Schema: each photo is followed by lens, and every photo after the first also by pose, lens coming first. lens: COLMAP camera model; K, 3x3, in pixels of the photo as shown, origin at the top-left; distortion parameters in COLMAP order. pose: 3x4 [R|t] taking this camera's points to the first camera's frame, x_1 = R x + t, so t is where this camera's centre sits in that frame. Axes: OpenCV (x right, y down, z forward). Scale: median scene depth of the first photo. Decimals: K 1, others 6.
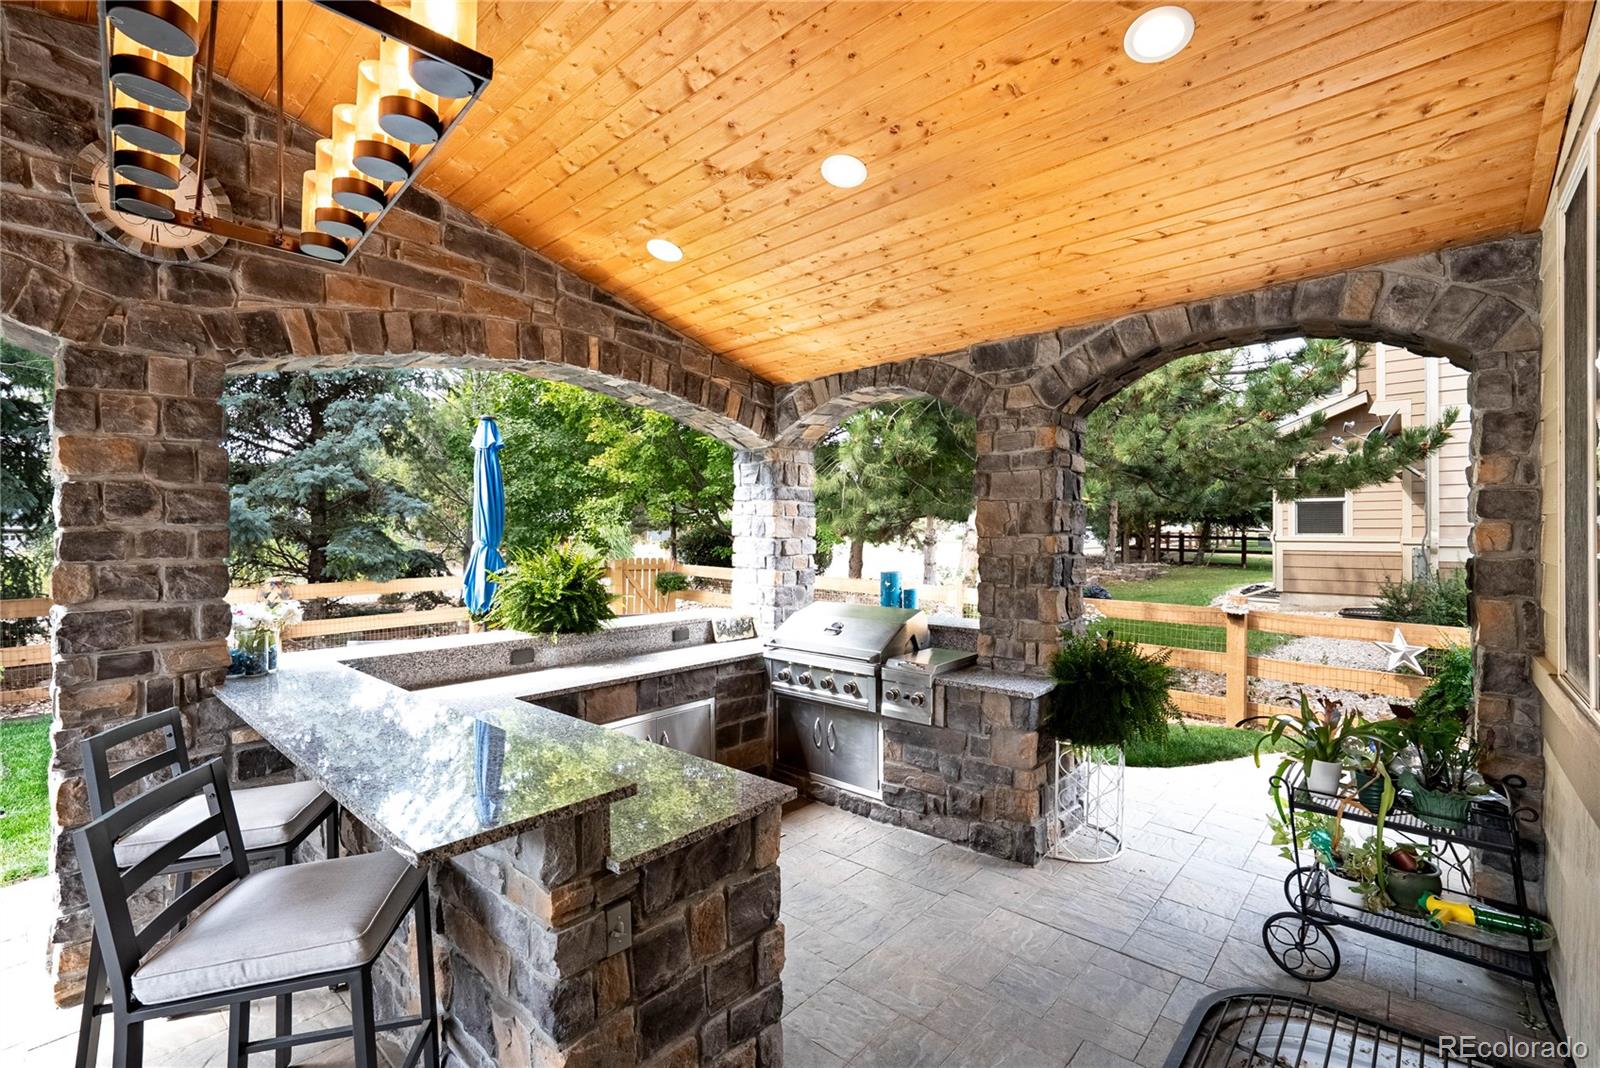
lens RADIAL K [[708.1, 0, 799.8], [0, 708.1, 532.8], [0, 0, 1]] dist [-0.011127, 0.000922]
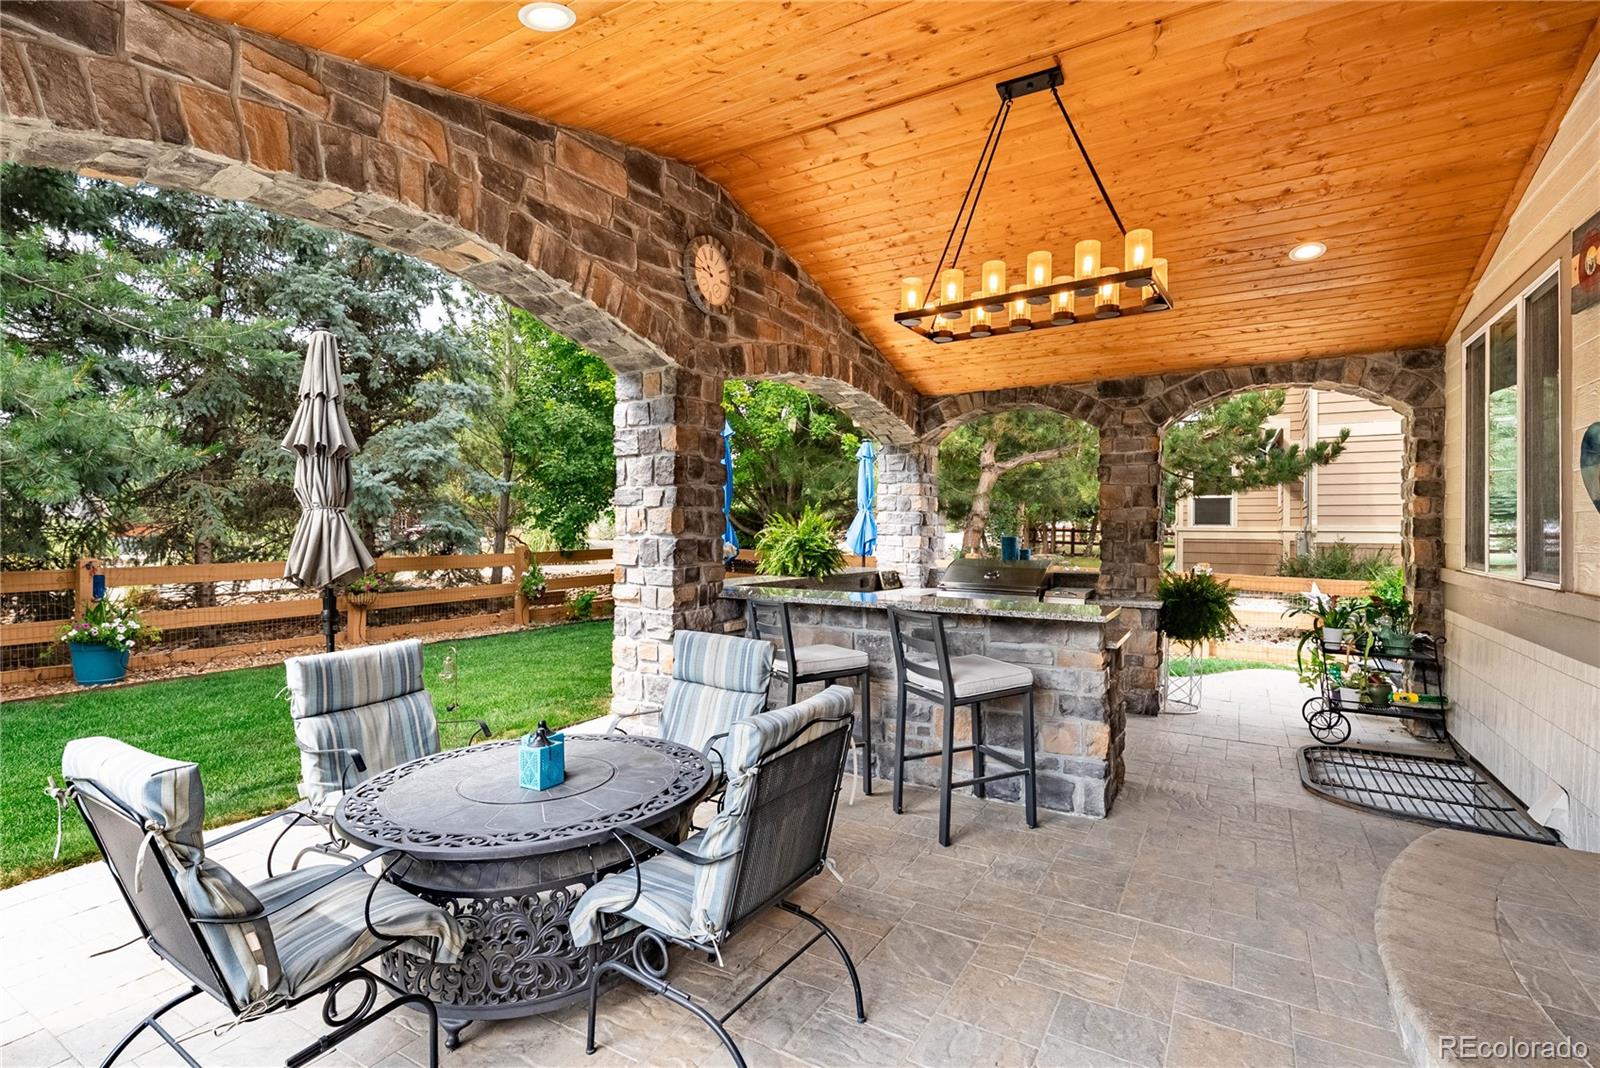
lens RADIAL K [[708.1, 0, 840.3], [0, 708.1, 528.1], [0, 0, 1]] dist [-0.011127, 0.000922]
pose [[0.982984, 0.008372, 0.183500, -0.589433], [-0.009102, 0.999954, 0.003133, 0.048802], [-0.183465, -0.004750, 0.983015, -0.377446]]
